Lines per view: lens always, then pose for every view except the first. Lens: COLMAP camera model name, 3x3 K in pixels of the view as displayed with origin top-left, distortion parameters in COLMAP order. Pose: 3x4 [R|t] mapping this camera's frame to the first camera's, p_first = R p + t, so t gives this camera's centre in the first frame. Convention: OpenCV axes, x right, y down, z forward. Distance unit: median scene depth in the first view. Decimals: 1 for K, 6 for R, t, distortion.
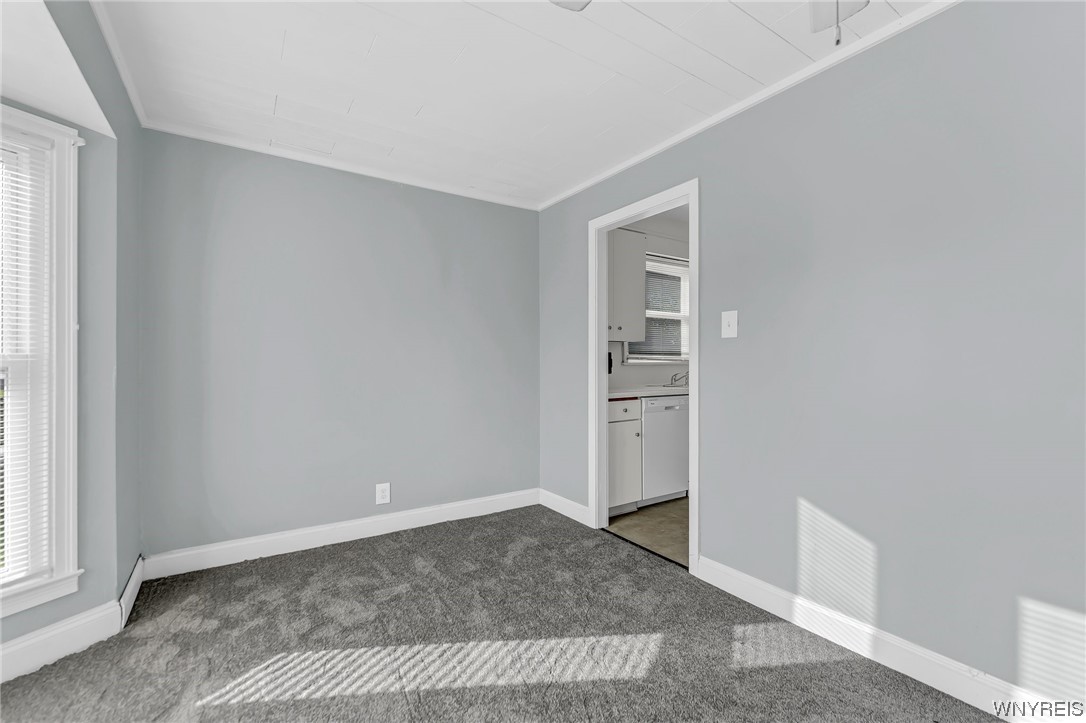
lens RADIAL K [[457.7, 0, 543.0], [0, 457.7, 361.5], [0, 0, 1]] dist [0.000475, -0.000047]
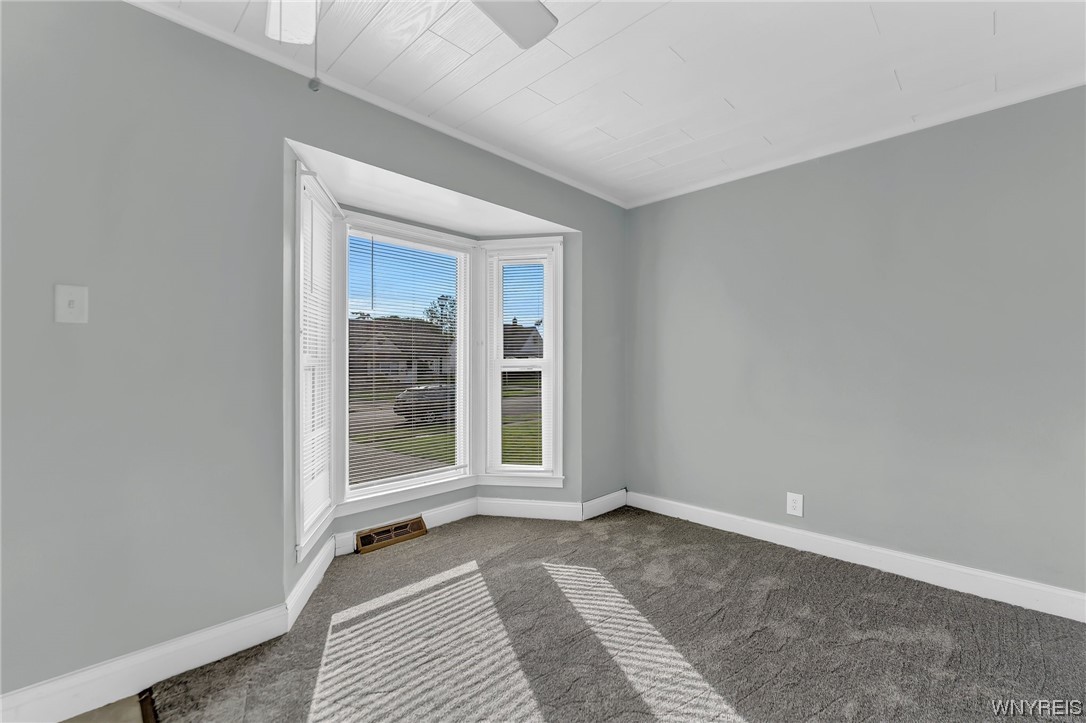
lens RADIAL K [[457.7, 0, 543.0], [0, 457.7, 361.5], [0, 0, 1]] dist [0.000475, -0.000047]
pose [[0.223736, -0.005515, -0.974634, 0.728935], [0.003734, 0.999981, -0.004802, 0.005746], [0.974643, -0.002565, 0.223752, 0.500497]]
